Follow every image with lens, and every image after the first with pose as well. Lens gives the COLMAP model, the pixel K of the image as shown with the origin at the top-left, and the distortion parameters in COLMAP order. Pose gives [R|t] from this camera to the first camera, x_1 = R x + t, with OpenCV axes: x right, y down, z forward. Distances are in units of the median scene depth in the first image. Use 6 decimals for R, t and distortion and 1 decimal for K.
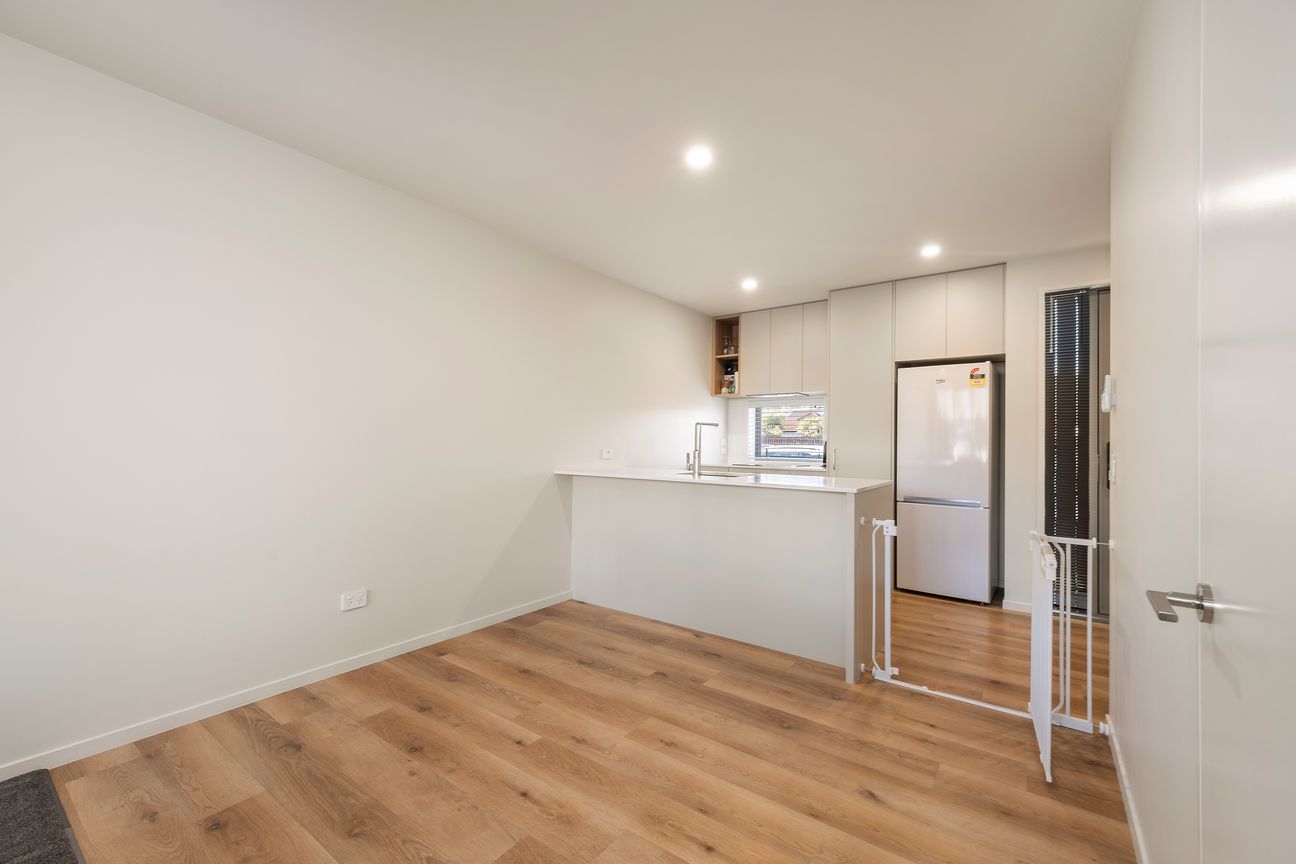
lens RADIAL K [[548.4, 0, 648.0], [0, 548.4, 432.0], [0, 0, 1]] dist [-0.000931, -0.000067]
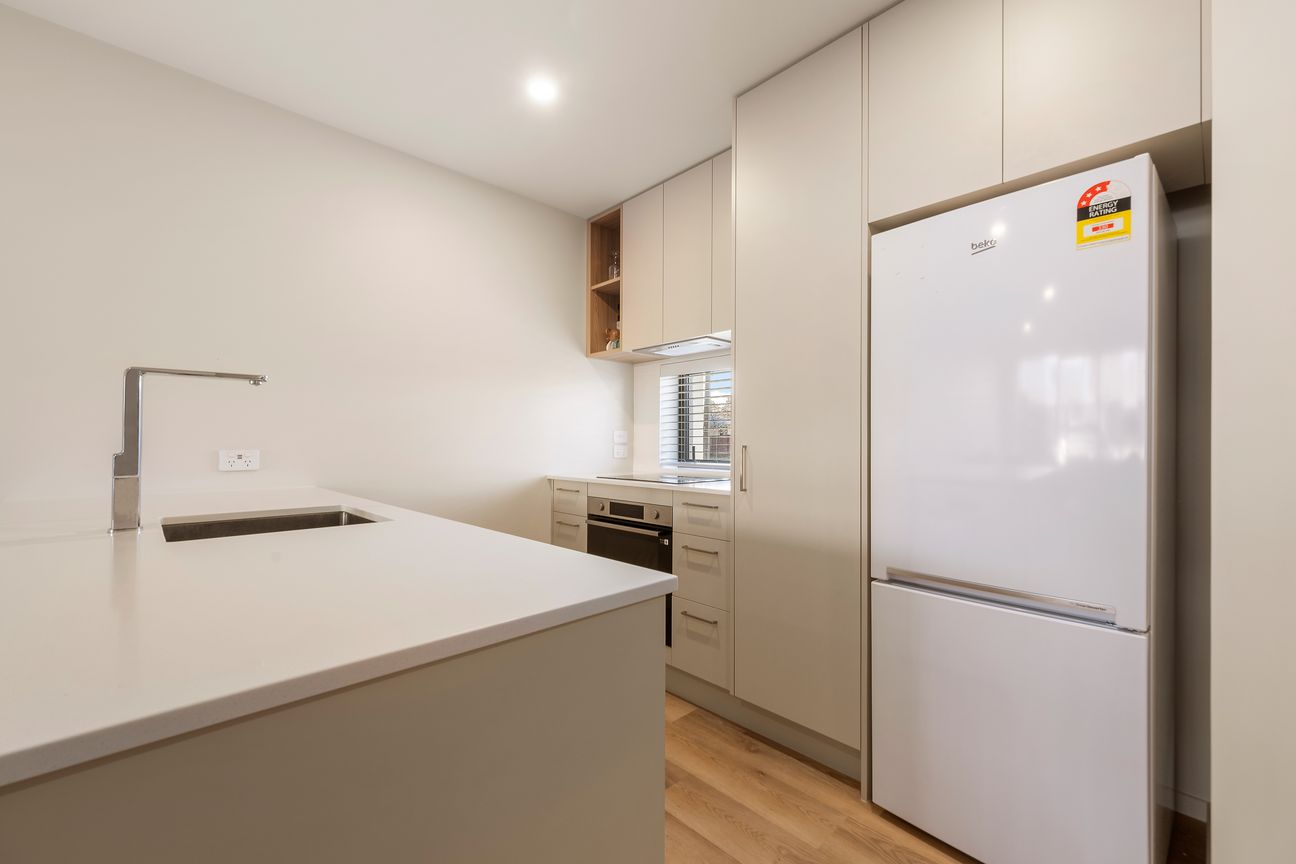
lens RADIAL K [[530.5, 0, 655.6], [0, 530.5, 437.2], [0, 0, 1]] dist [0.001252, 0.000409]
pose [[0.986973, -0.012034, -0.160437, 0.290429], [0.013195, 0.999894, 0.006175, 0.017370], [0.160345, -0.008212, 0.987027, 0.483643]]
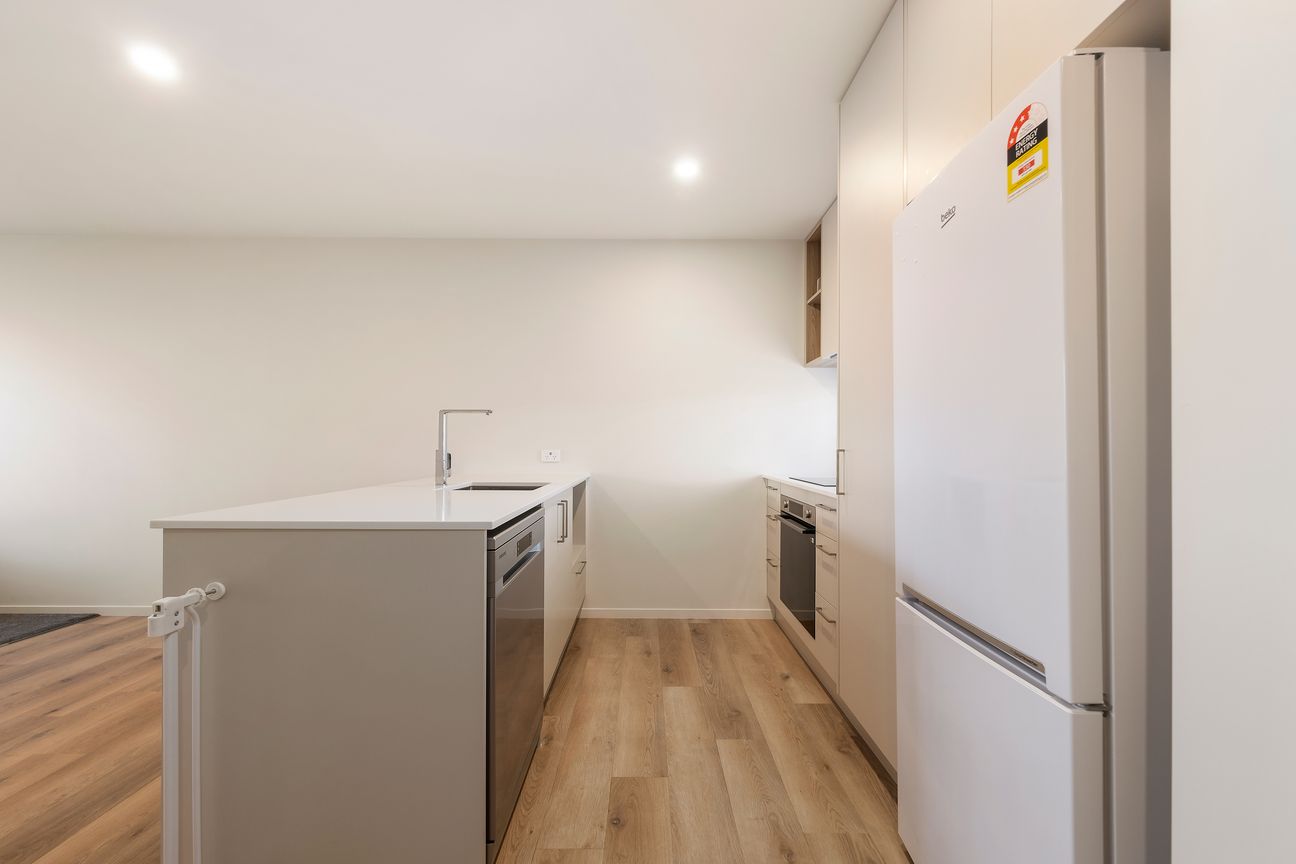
lens RADIAL K [[506.2, 0, 647.1], [0, 506.2, 445.2], [0, 0, 1]] dist [-0.026984, 0.006778]
pose [[0.591868, -0.008098, -0.805994, 0.497337], [0.017470, 0.999844, 0.002783, 0.019925], [0.805846, -0.015728, 0.591917, 0.540522]]
